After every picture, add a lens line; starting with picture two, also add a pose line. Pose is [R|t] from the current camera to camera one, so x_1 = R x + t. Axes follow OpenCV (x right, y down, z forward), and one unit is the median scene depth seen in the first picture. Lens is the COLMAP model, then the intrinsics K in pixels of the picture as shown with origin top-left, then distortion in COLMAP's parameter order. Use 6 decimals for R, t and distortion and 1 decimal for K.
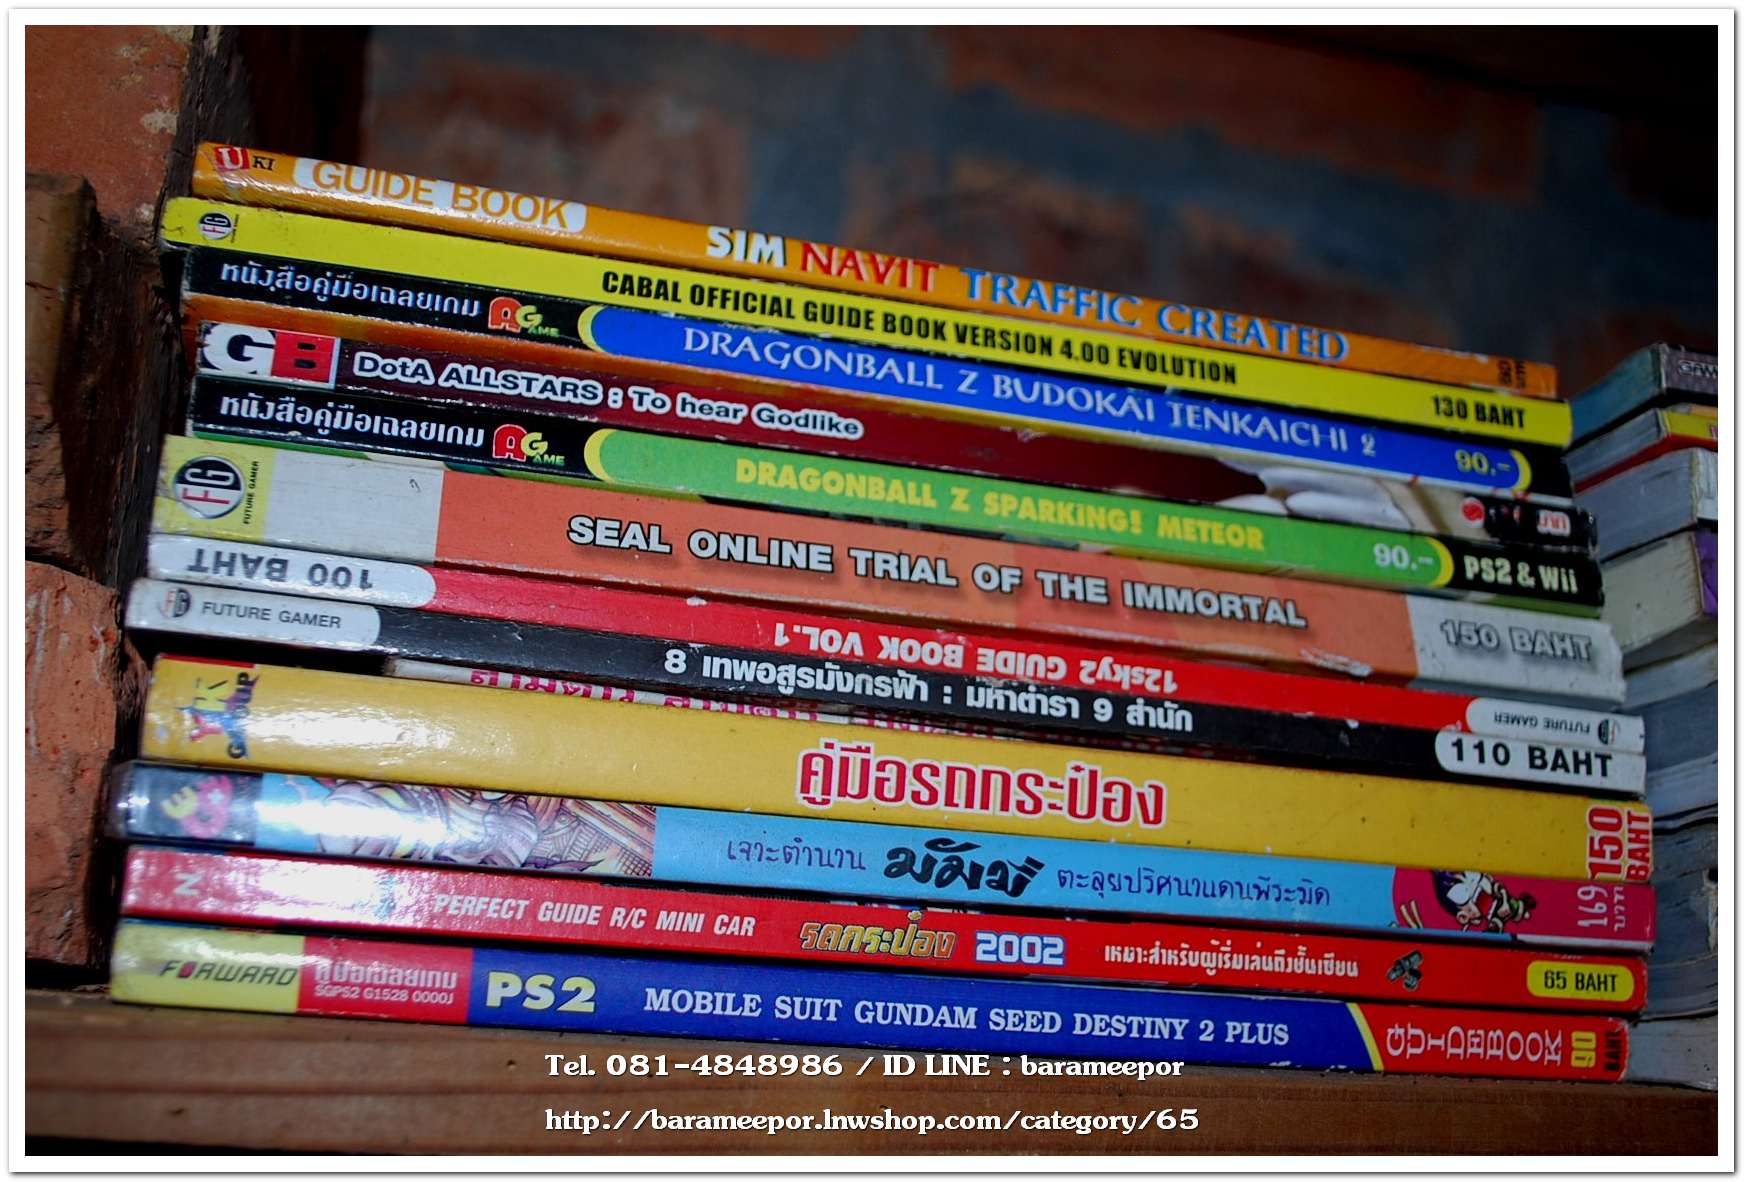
lens RADIAL K [[1626.5, 0, 836.5], [0, 1626.5, 666.5], [0, 0, 1]] dist [-0.056765, 0.000000]
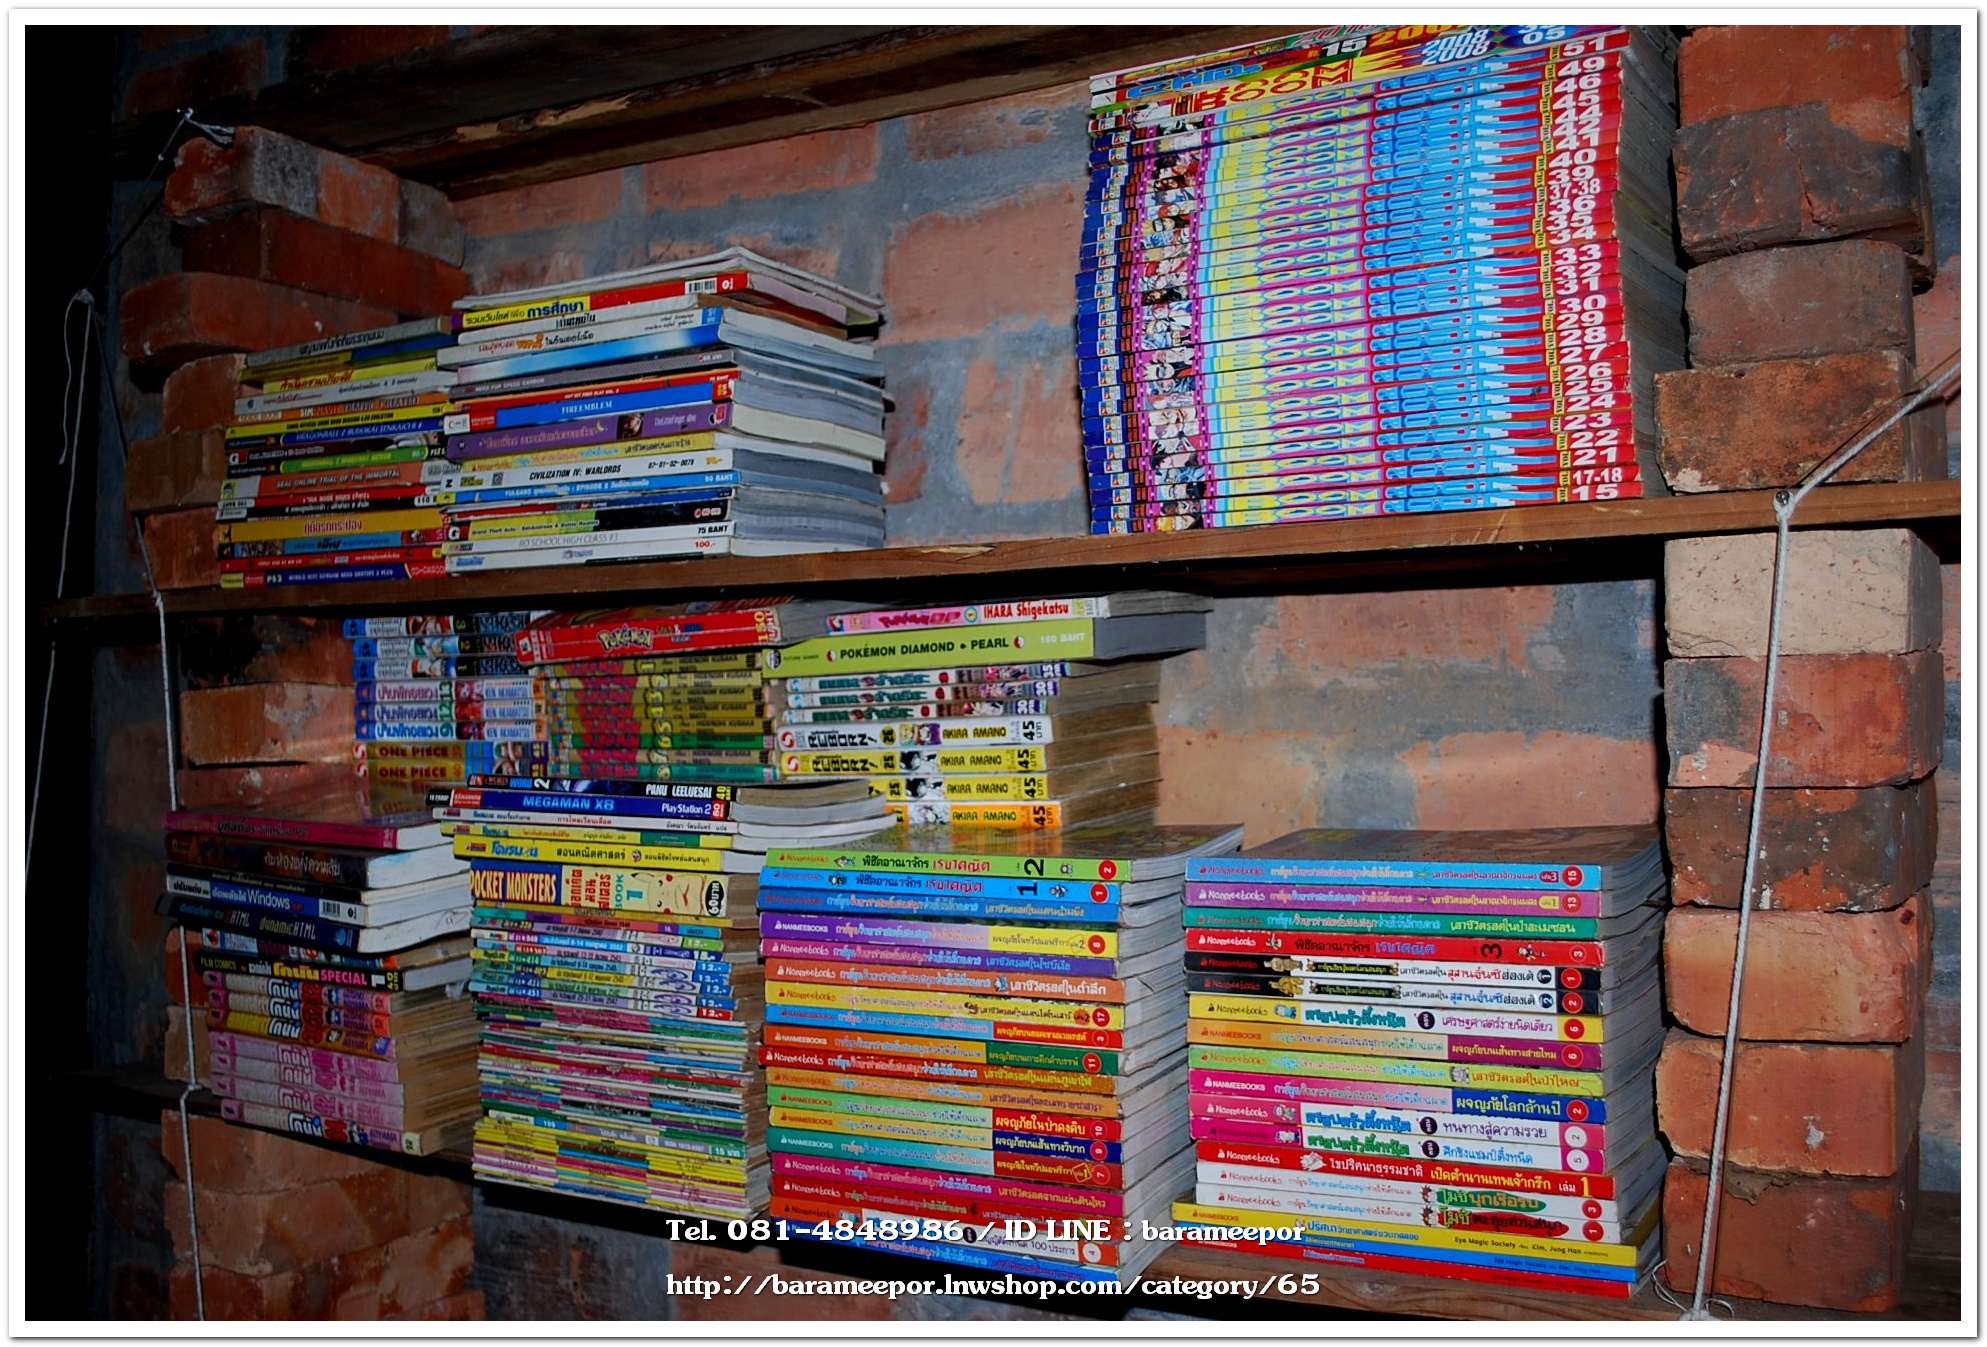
lens RADIAL K [[1853.2, 0, 1030.5], [0, 1853.2, 668.1], [0, 0, 1]] dist [-0.056765, 0.000000]
pose [[0.757372, -0.079268, -0.648155, 4.867133], [0.176437, 0.980526, 0.086251, 0.362580], [0.628696, -0.179682, 0.756608, -1.754617]]
